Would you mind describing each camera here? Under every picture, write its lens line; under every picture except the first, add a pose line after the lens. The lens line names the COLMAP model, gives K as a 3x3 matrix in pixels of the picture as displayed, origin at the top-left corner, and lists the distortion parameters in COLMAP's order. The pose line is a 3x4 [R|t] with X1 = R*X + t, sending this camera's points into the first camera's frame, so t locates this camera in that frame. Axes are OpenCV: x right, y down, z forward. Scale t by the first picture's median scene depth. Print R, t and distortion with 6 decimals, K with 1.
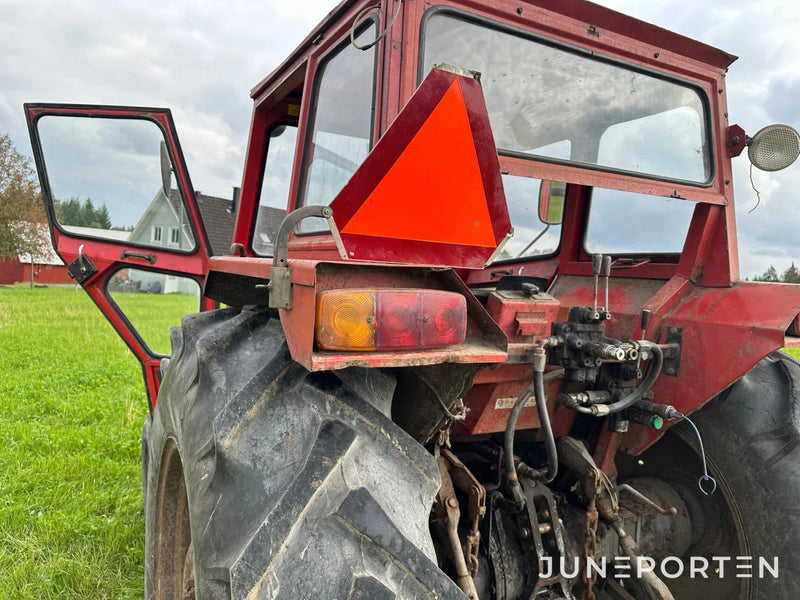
lens RADIAL K [[586.6, 0, 400.0], [0, 586.6, 300.0], [0, 0, 1]] dist [0.005180, 0.006498]
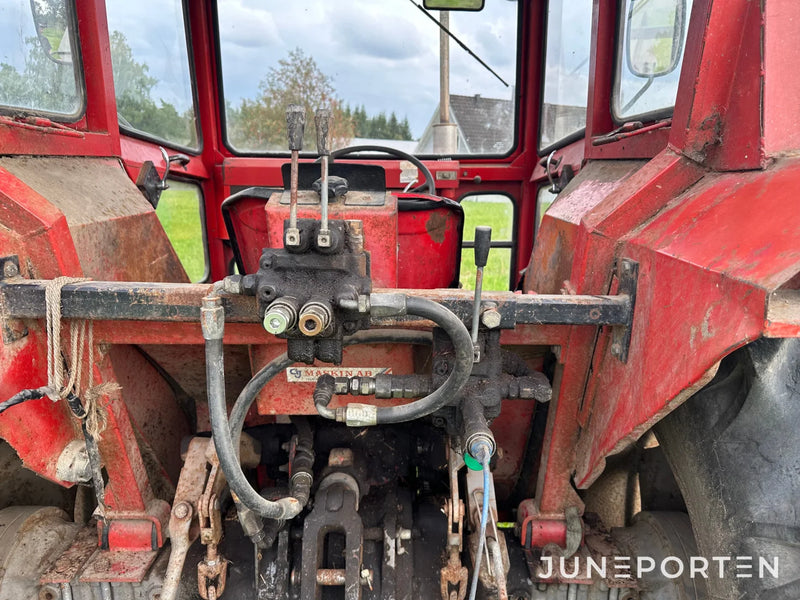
lens RADIAL K [[586.6, 0, 400.0], [0, 586.6, 300.0], [0, 0, 1]] dist [0.005180, 0.006498]
pose [[0.879624, 0.067992, -0.470785, 0.523061], [0.007210, 0.987712, 0.156121, 0.002148], [0.475615, -0.140722, 0.868325, 0.491192]]
